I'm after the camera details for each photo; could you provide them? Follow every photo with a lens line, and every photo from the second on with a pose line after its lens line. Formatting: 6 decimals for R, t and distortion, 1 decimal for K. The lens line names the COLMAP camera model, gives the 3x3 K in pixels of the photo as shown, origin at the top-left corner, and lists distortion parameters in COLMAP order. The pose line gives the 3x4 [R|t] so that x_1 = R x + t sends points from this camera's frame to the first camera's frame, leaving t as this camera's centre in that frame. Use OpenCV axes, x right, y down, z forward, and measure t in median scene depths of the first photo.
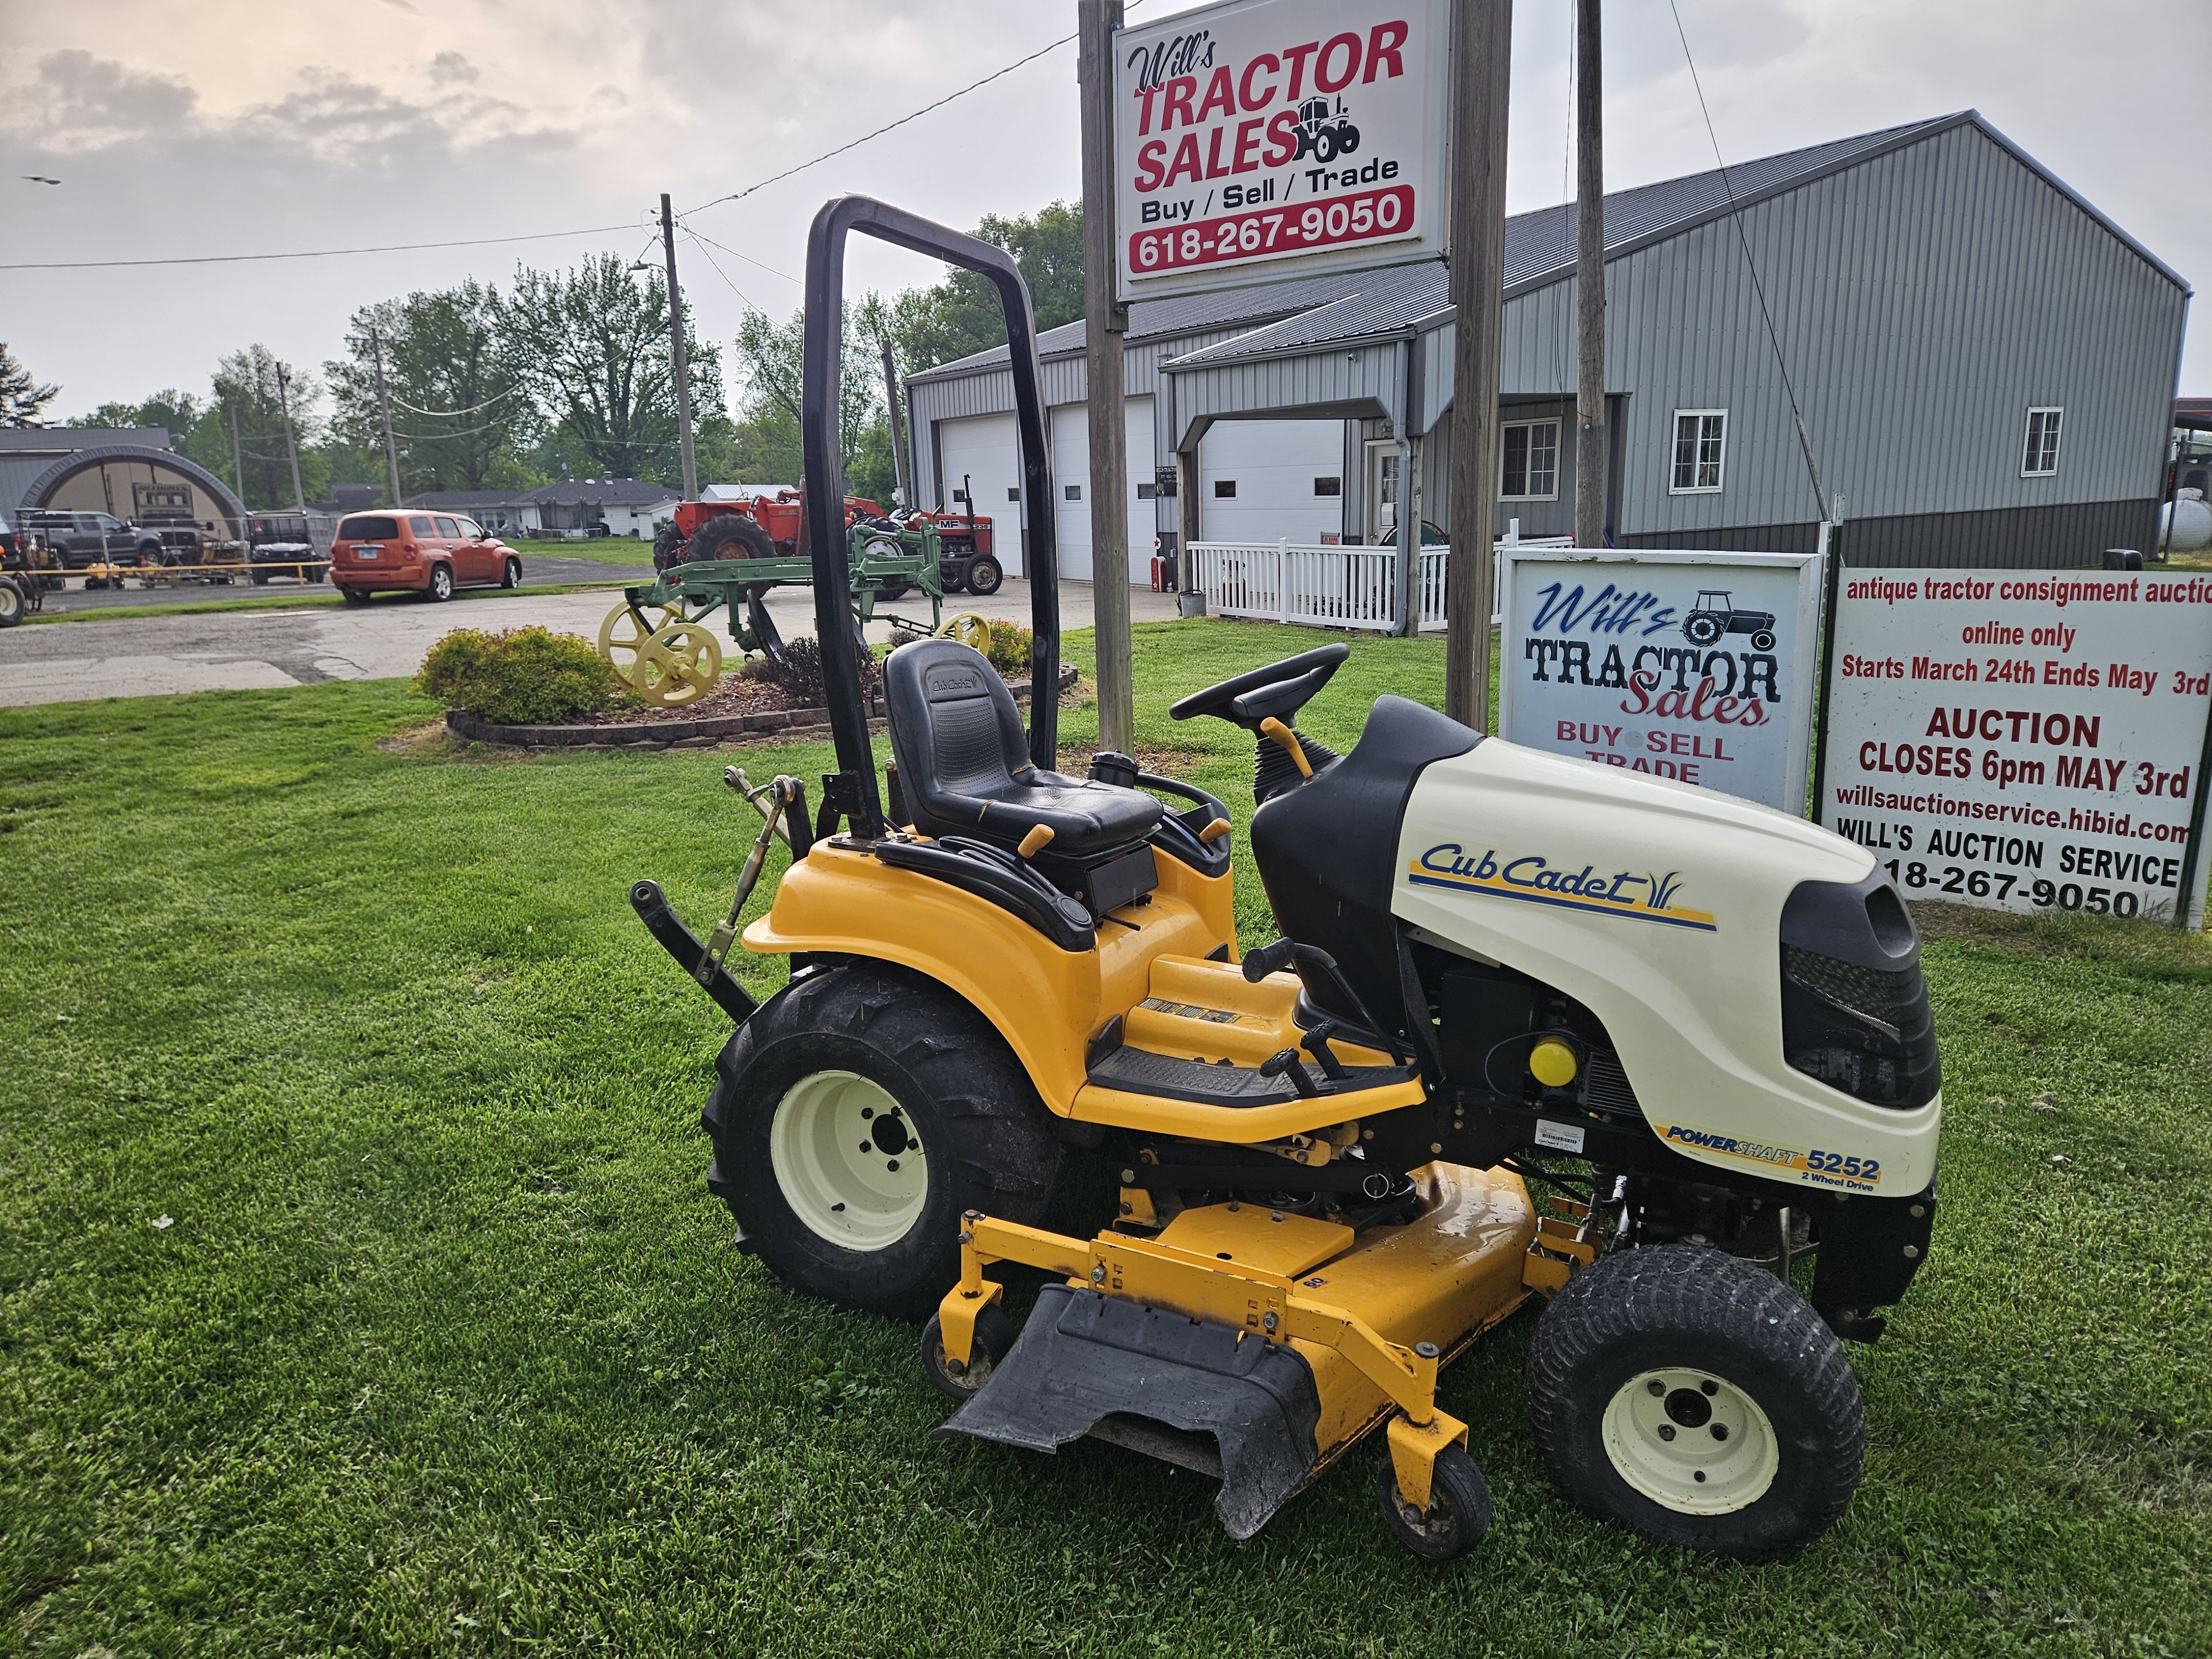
lens RADIAL K [[1477.4, 0, 1113.5], [0, 1477.4, 842.1], [0, 0, 1]] dist [0.050370, -0.050877]
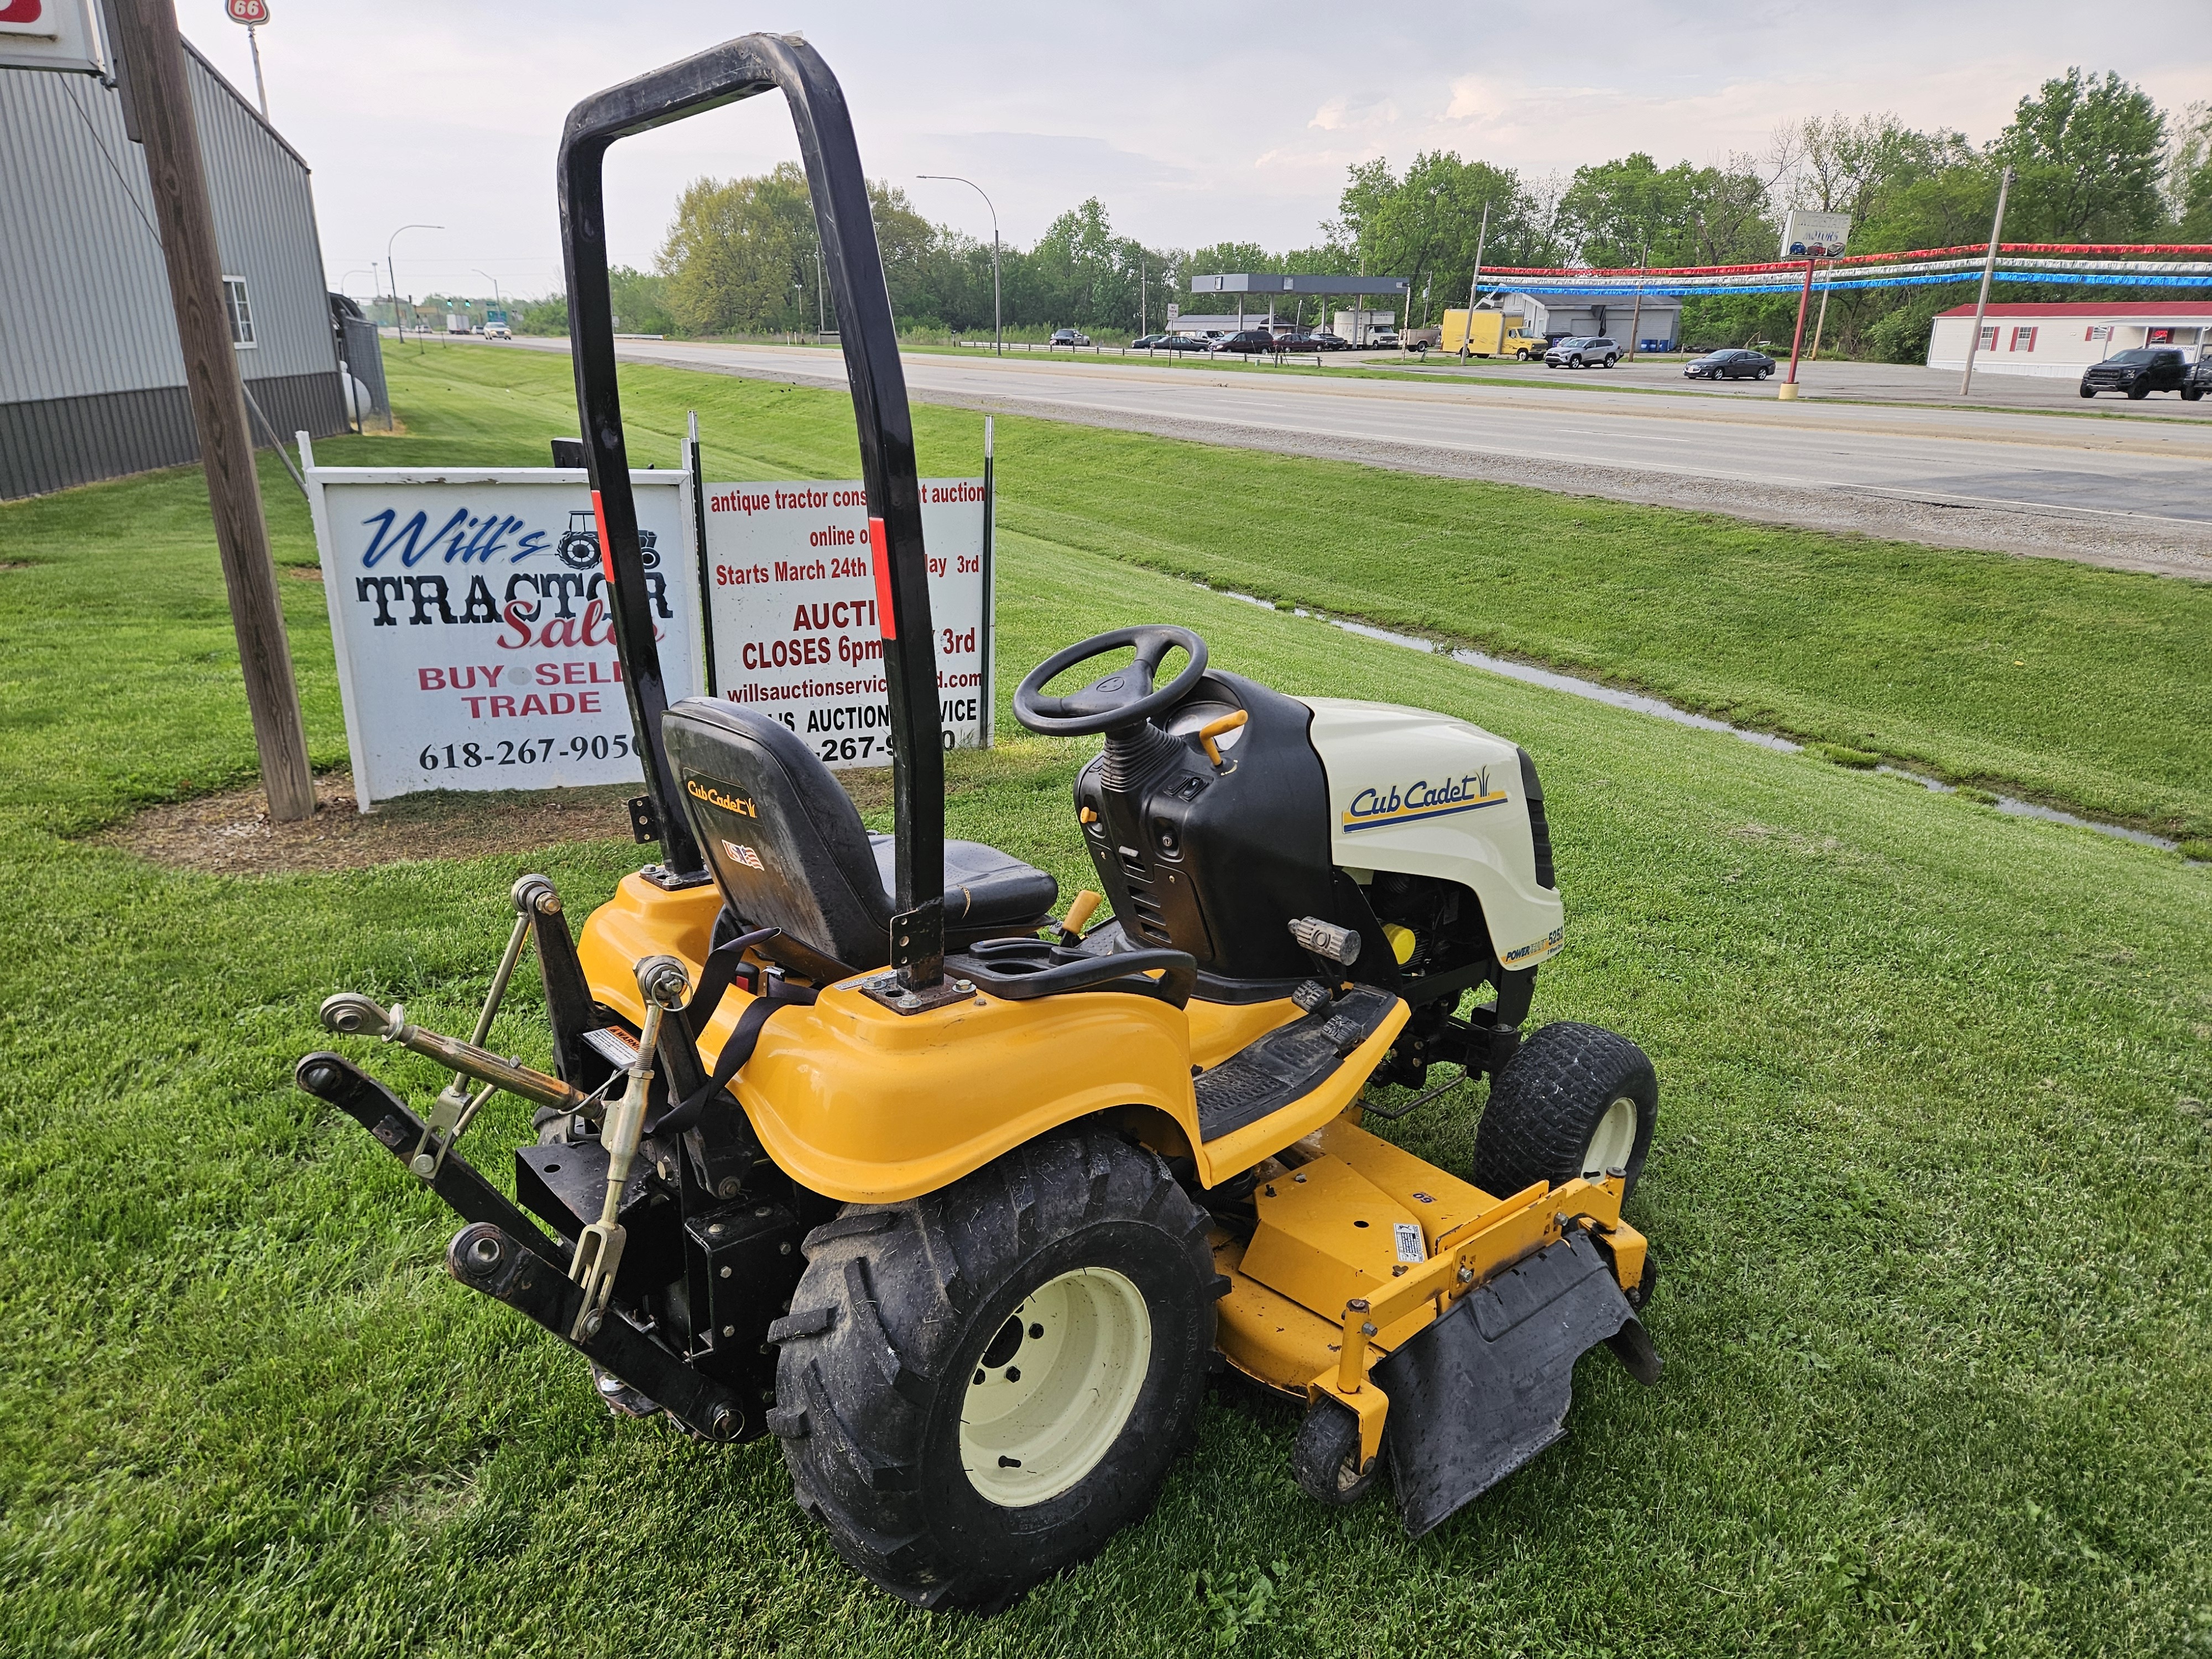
lens RADIAL K [[1477.4, 0, 1113.5], [0, 1477.4, 842.1], [0, 0, 1]] dist [0.050370, -0.050877]
pose [[0.381088, -0.264895, 0.885778, -0.367254], [0.182657, 0.960763, 0.208735, -0.099021], [-0.906316, 0.082248, 0.414520, 0.302387]]
